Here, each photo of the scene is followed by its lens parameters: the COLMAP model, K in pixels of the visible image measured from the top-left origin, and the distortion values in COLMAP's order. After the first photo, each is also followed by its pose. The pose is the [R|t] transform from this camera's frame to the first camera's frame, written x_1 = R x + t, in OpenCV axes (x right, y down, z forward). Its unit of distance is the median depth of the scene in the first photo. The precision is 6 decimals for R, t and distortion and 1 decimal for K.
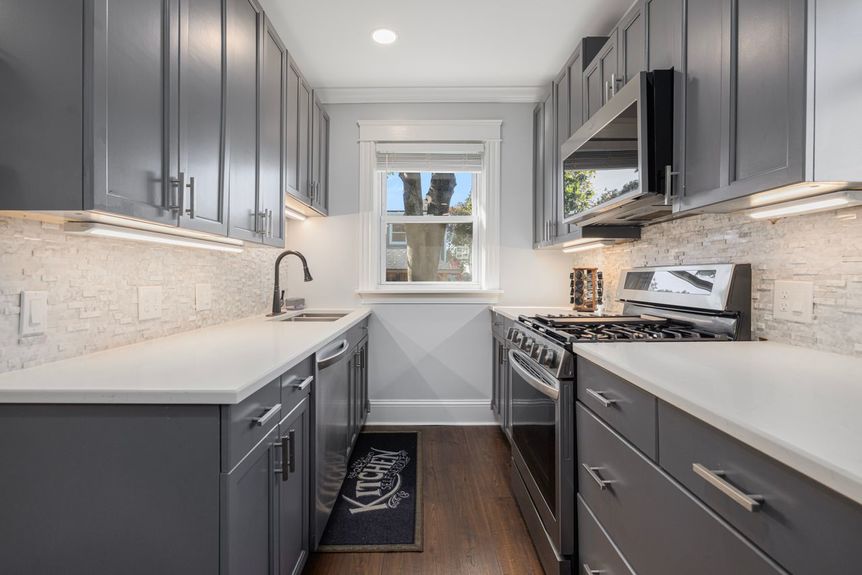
lens RADIAL K [[369.9, 0, 422.6], [0, 369.9, 280.6], [0, 0, 1]] dist [0.003803, -0.000158]
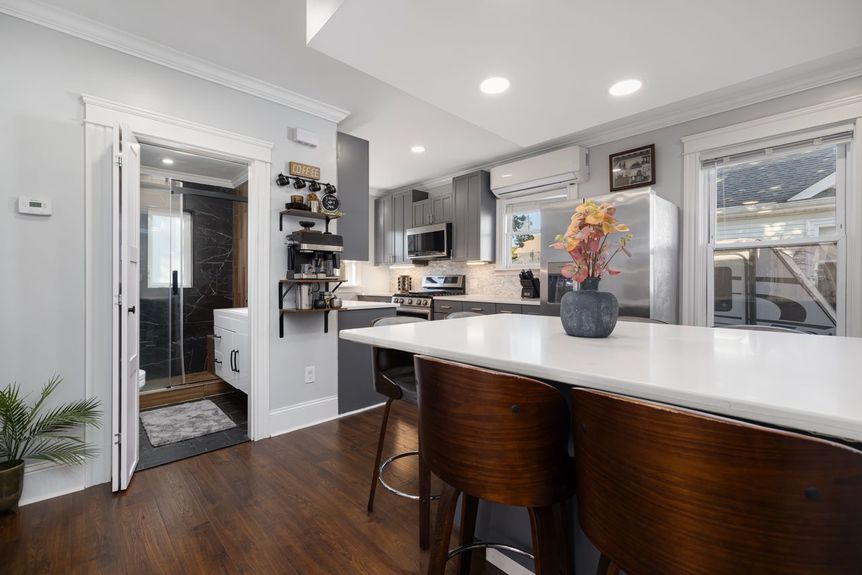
lens RADIAL K [[369.9, 0, 422.6], [0, 369.9, 280.6], [0, 0, 1]] dist [0.003803, -0.000158]
pose [[0.730231, -0.000420, 0.683200, -1.113283], [0.010148, 0.999896, -0.010232, 0.023892], [-0.683125, 0.014405, 0.730160, -0.826515]]
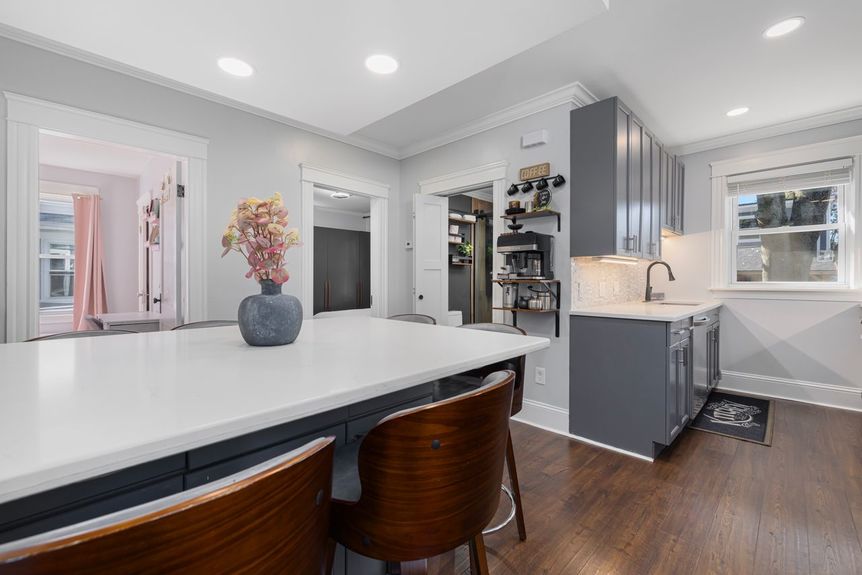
lens RADIAL K [[369.9, 0, 422.6], [0, 369.9, 280.6], [0, 0, 1]] dist [0.003803, -0.000158]
pose [[0.707228, -0.000236, -0.706986, 0.047451], [-0.006108, 0.999961, -0.006444, 0.017262], [0.706960, 0.008875, 0.707198, -0.807385]]
